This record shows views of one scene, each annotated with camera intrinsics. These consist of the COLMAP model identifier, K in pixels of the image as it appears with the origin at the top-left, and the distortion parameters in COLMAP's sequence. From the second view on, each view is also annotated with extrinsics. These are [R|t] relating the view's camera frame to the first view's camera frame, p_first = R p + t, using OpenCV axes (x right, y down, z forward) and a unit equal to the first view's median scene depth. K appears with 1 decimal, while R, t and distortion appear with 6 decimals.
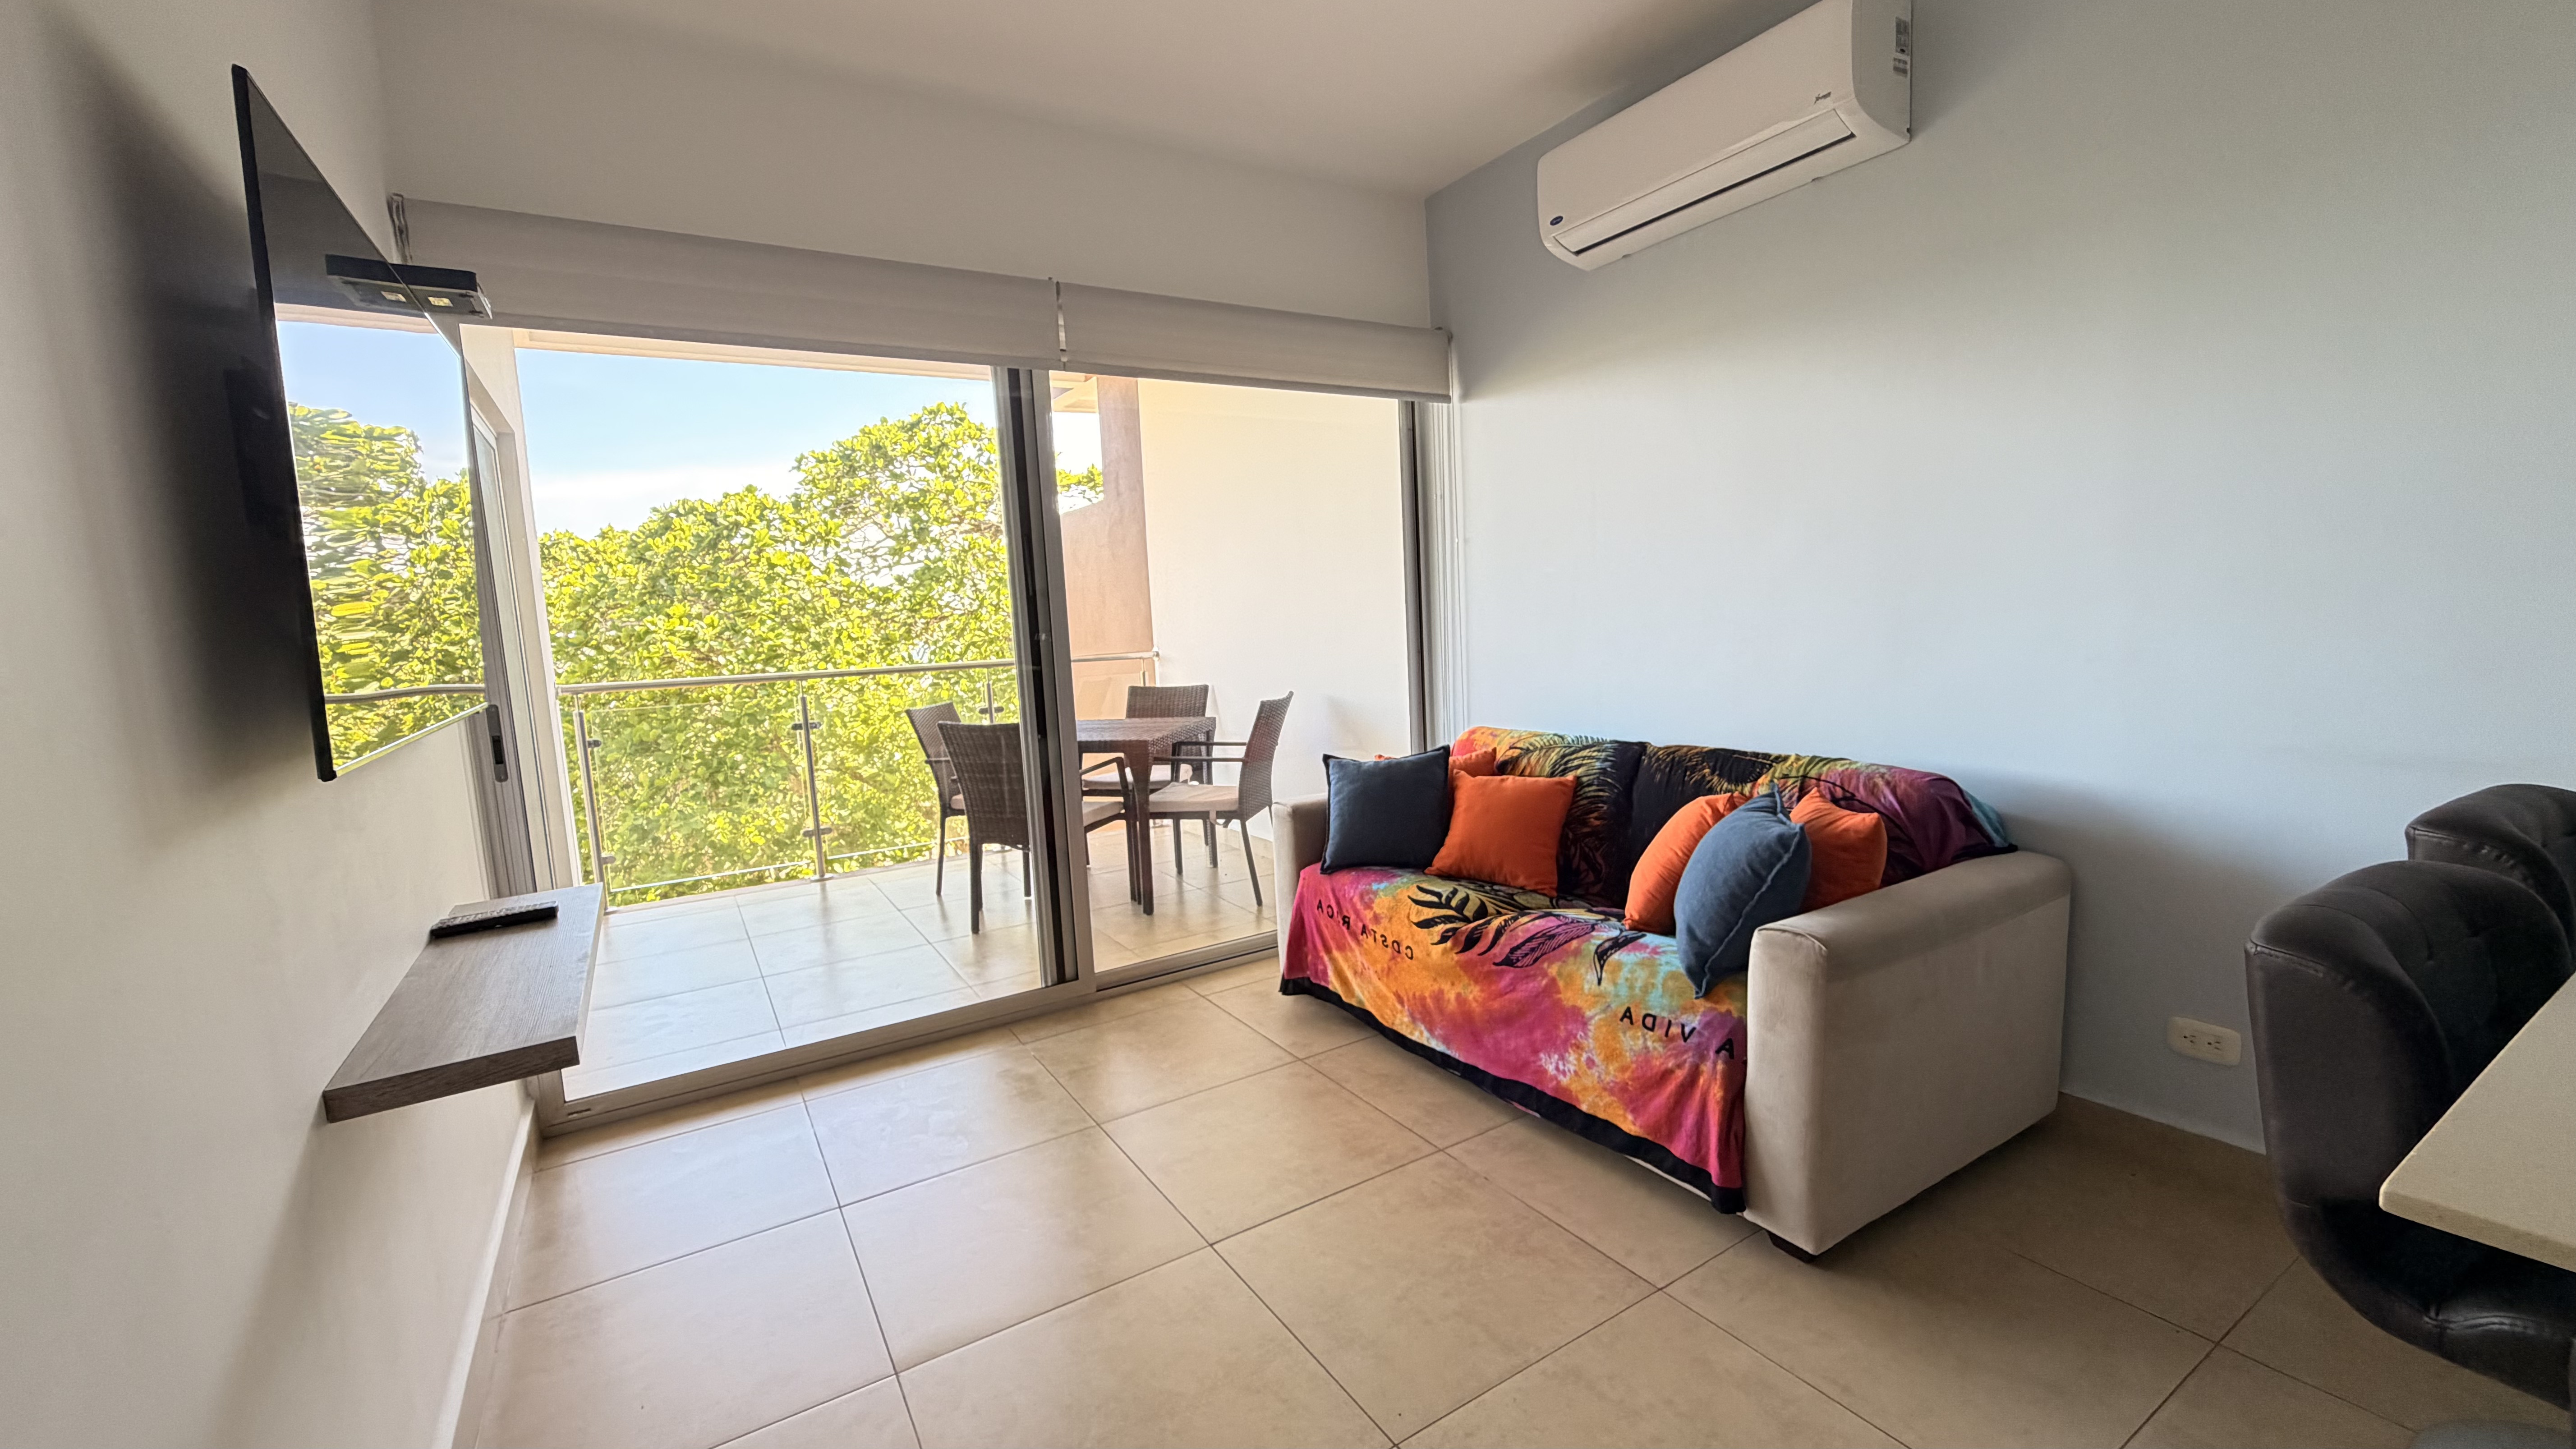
lens RADIAL K [[1018.8, 0, 1273.5], [0, 1018.8, 731.7], [0, 0, 1]] dist [-0.002348, -0.000384]
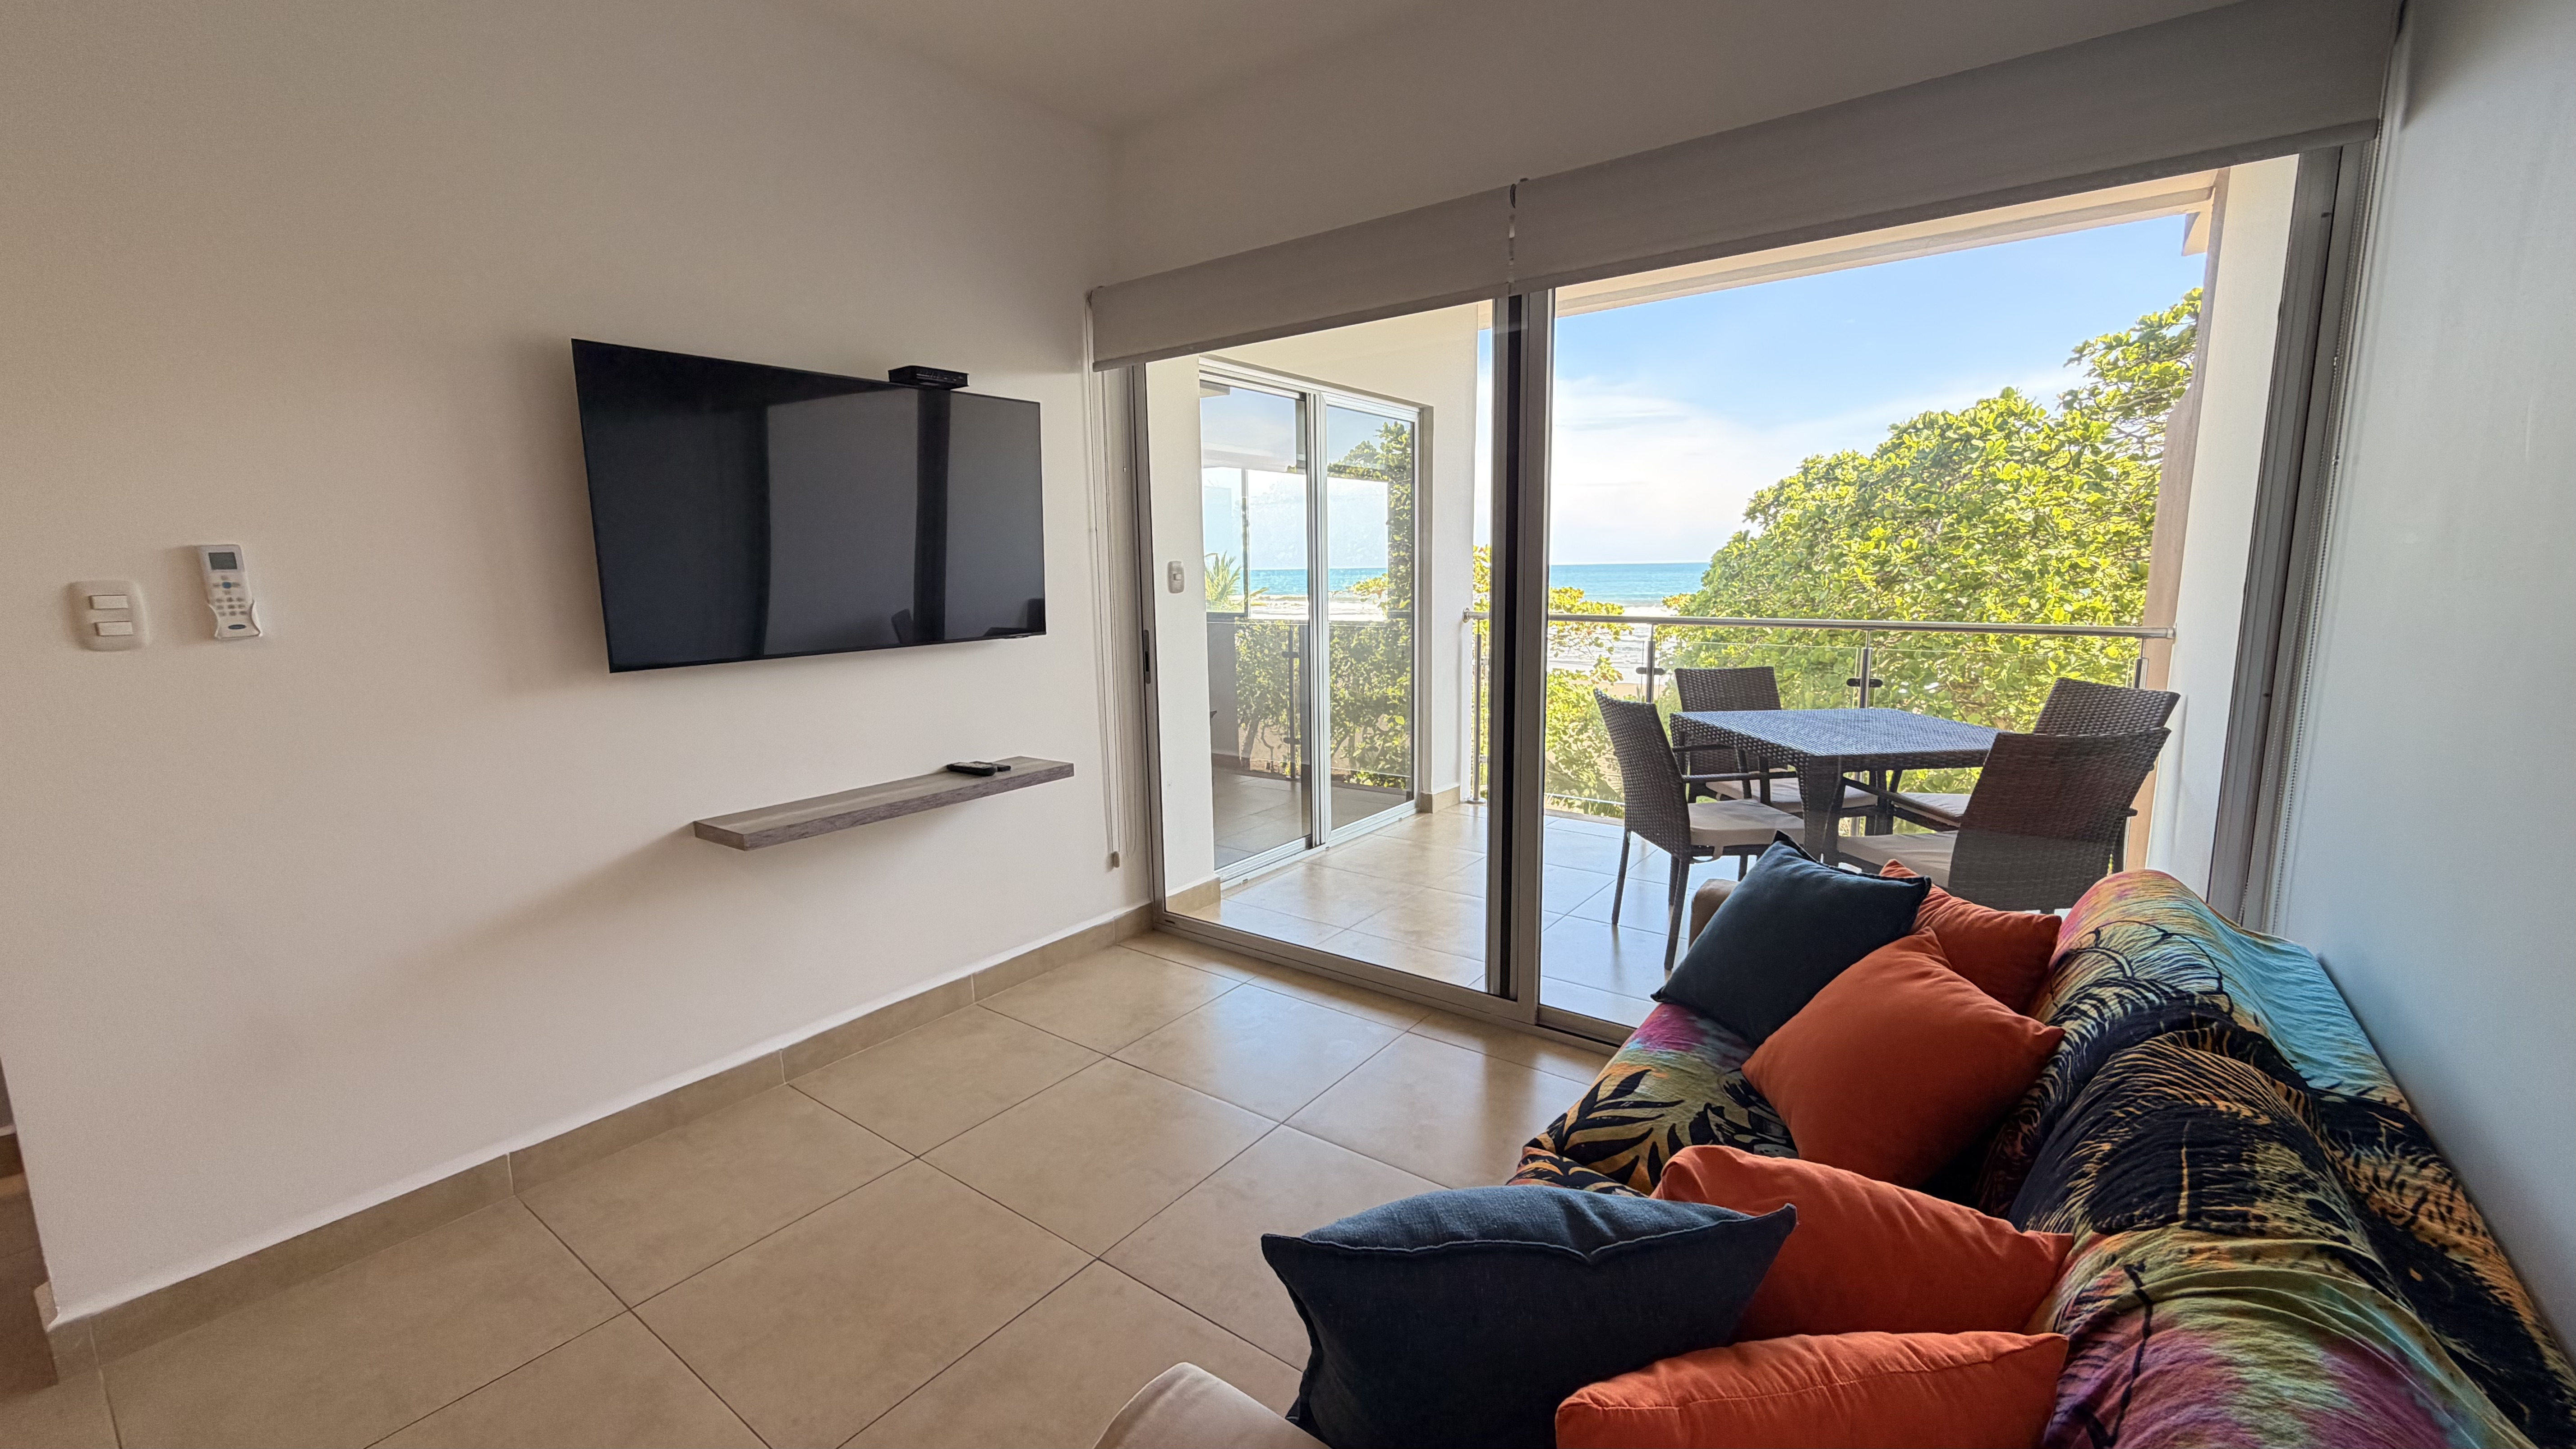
lens RADIAL K [[1018.8, 0, 1292.8], [0, 1018.8, 729.5], [0, 0, 1]] dist [-0.002348, -0.000384]
pose [[0.370102, 0.186153, -0.910149, 0.124280], [-0.108792, 0.981662, 0.156541, -0.026124], [0.922599, 0.041081, 0.383566, 0.119861]]
